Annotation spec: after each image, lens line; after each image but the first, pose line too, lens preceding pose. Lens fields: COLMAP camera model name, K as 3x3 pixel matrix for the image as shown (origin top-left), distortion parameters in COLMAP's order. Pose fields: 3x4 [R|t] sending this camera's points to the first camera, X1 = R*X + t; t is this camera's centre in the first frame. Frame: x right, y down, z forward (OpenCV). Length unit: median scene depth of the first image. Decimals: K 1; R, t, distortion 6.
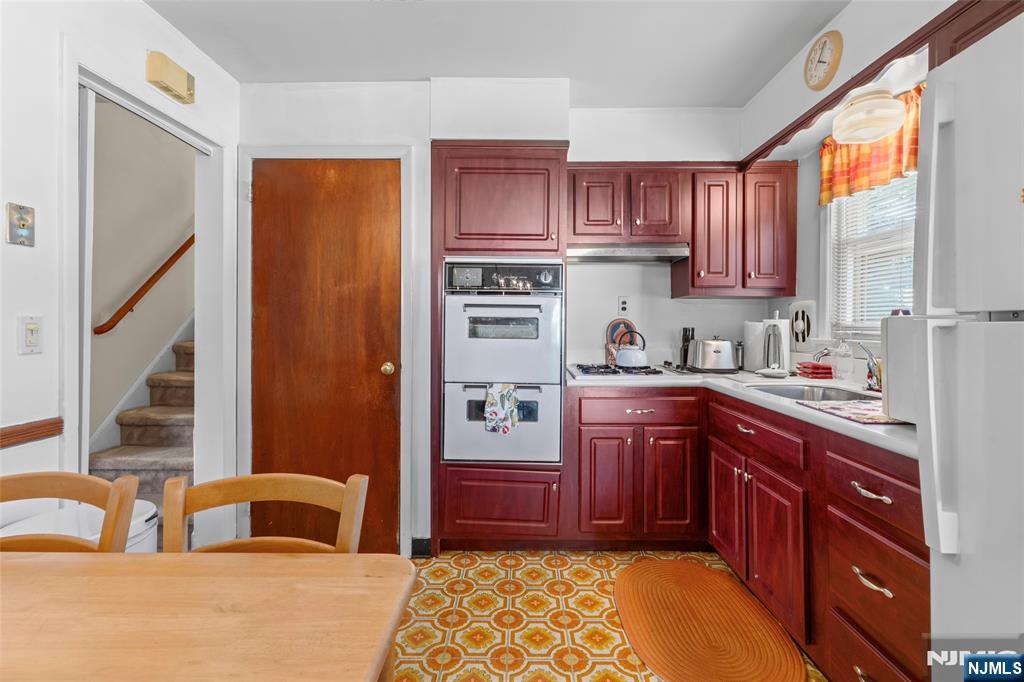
lens RADIAL K [[481.3, 0, 517.5], [0, 481.3, 326.1], [0, 0, 1]] dist [0.005158, 0.000121]
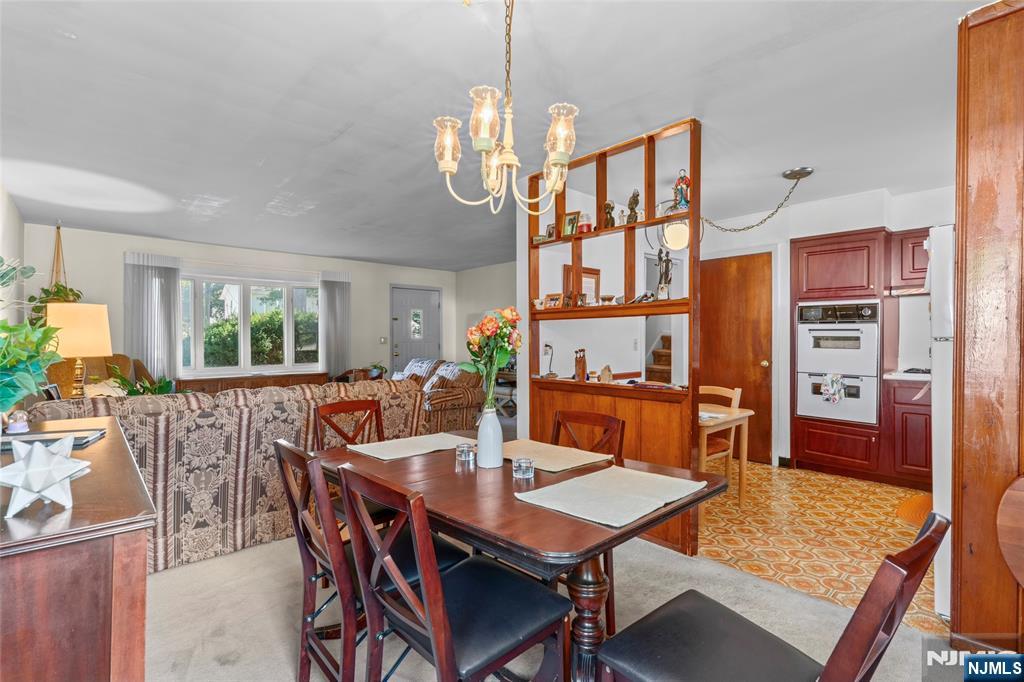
lens RADIAL K [[481.3, 0, 511.7], [0, 481.3, 342.4], [0, 0, 1]] dist [0.005158, 0.000121]
pose [[0.680908, -0.000998, -0.732368, 0.442777], [0.000934, 0.999999, -0.000494, 0.003324], [0.732368, -0.000348, 0.680909, -1.019128]]
